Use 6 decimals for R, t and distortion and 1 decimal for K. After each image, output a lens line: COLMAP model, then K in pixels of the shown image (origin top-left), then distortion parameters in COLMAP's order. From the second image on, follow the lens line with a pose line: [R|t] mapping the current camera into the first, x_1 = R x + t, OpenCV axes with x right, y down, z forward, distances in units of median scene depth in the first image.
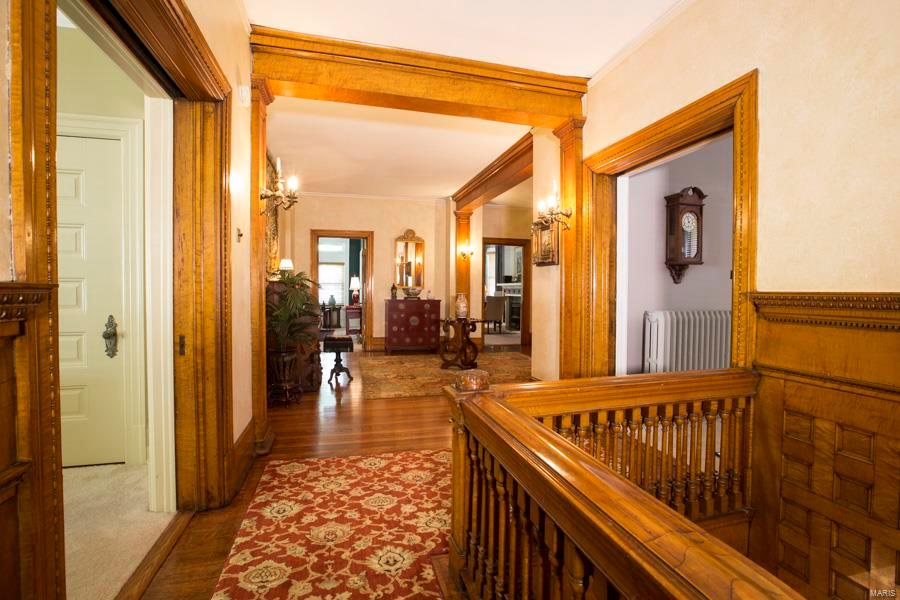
lens RADIAL K [[408.7, 0, 451.3], [0, 408.7, 297.8], [0, 0, 1]] dist [-0.021553, 0.001214]
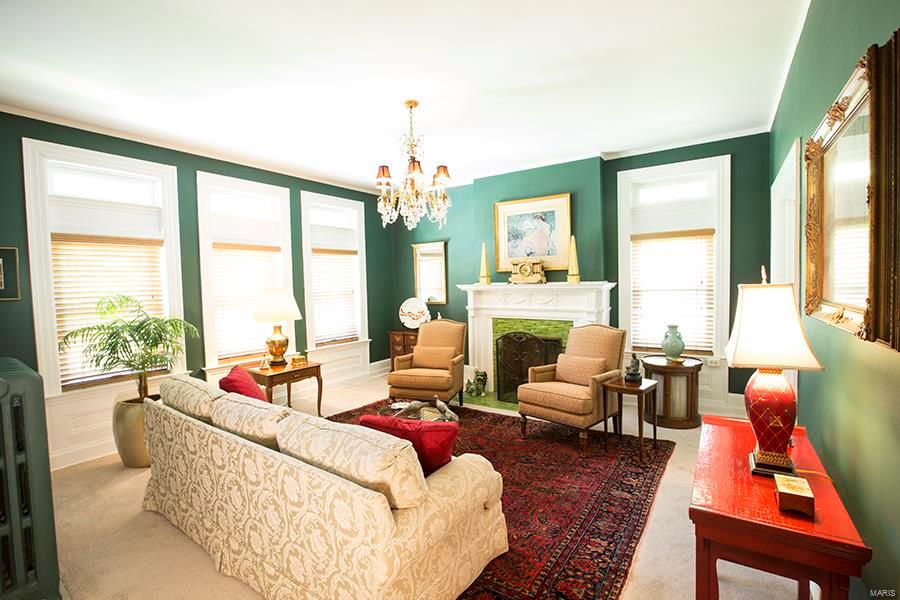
lens RADIAL K [[408.7, 0, 451.9], [0, 408.7, 299.7], [0, 0, 1]] dist [-0.021553, 0.001214]
pose [[0.656204, 0.001505, -0.754582, -0.154134], [0.015487, 0.999761, 0.015462, -0.035472], [0.754424, -0.021832, 0.656024, 0.626396]]
